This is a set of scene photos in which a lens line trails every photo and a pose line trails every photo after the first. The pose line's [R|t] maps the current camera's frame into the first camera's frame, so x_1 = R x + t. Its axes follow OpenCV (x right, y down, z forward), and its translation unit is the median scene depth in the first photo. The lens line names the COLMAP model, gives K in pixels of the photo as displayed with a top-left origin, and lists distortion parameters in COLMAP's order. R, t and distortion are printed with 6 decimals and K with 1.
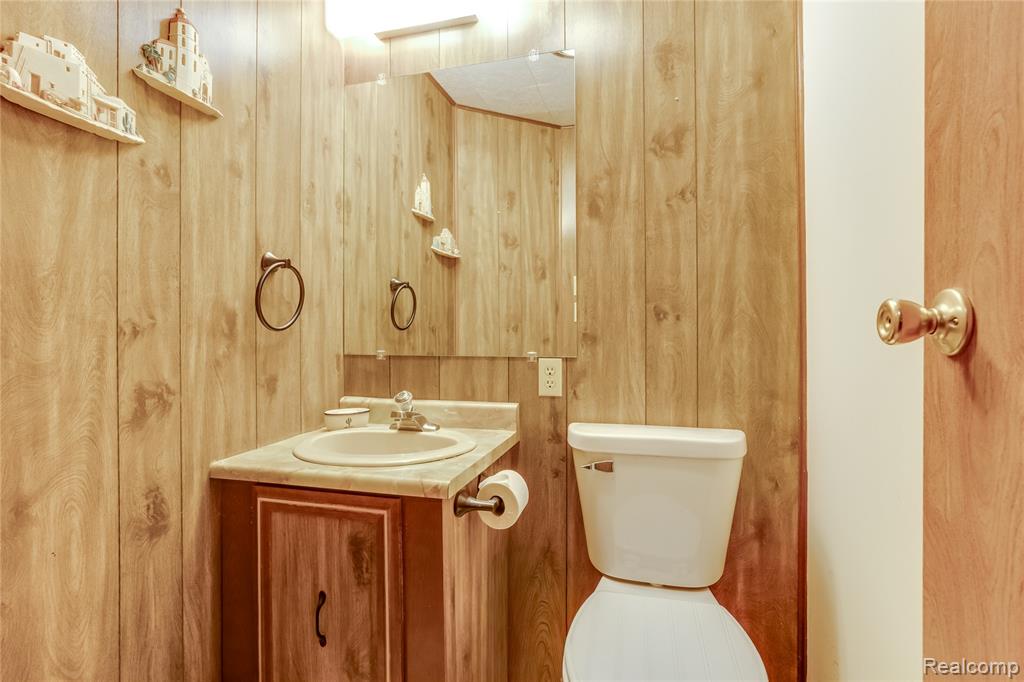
lens RADIAL K [[501.7, 0, 506.4], [0, 501.7, 312.1], [0, 0, 1]] dist [-0.043937, 0.024856]
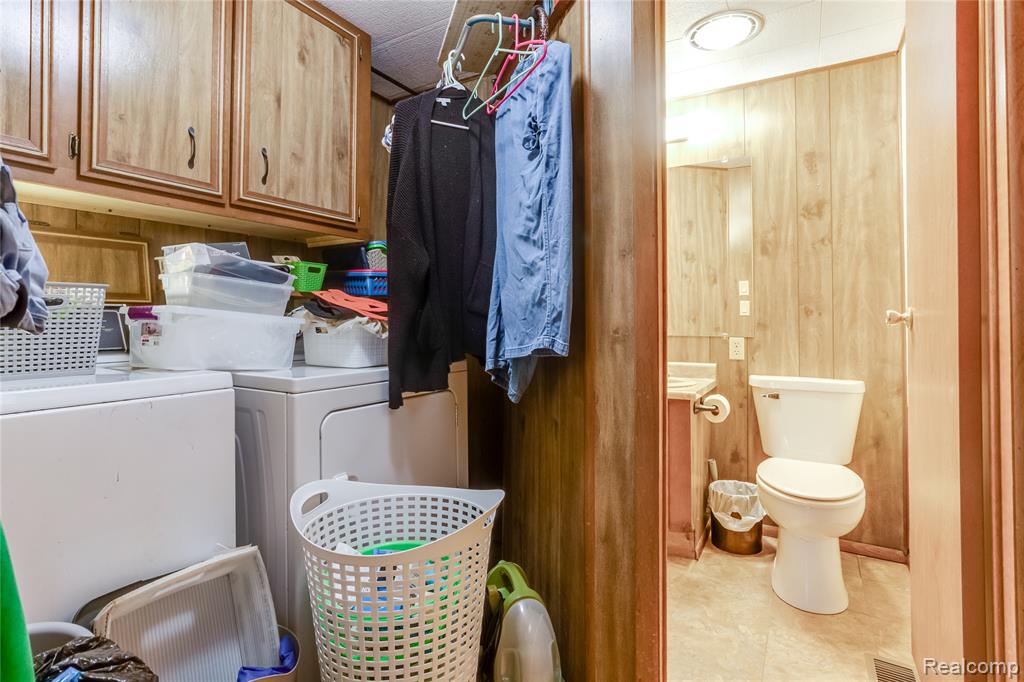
lens RADIAL K [[474.5, 0, 516.9], [0, 474.5, 299.5], [0, 0, 1]] dist [-0.012584, 0.000285]
pose [[0.963881, -0.004795, -0.266290, -0.219439], [0.002152, 0.999946, -0.010215, -0.023821], [0.266324, 0.009273, 0.963839, -0.811774]]
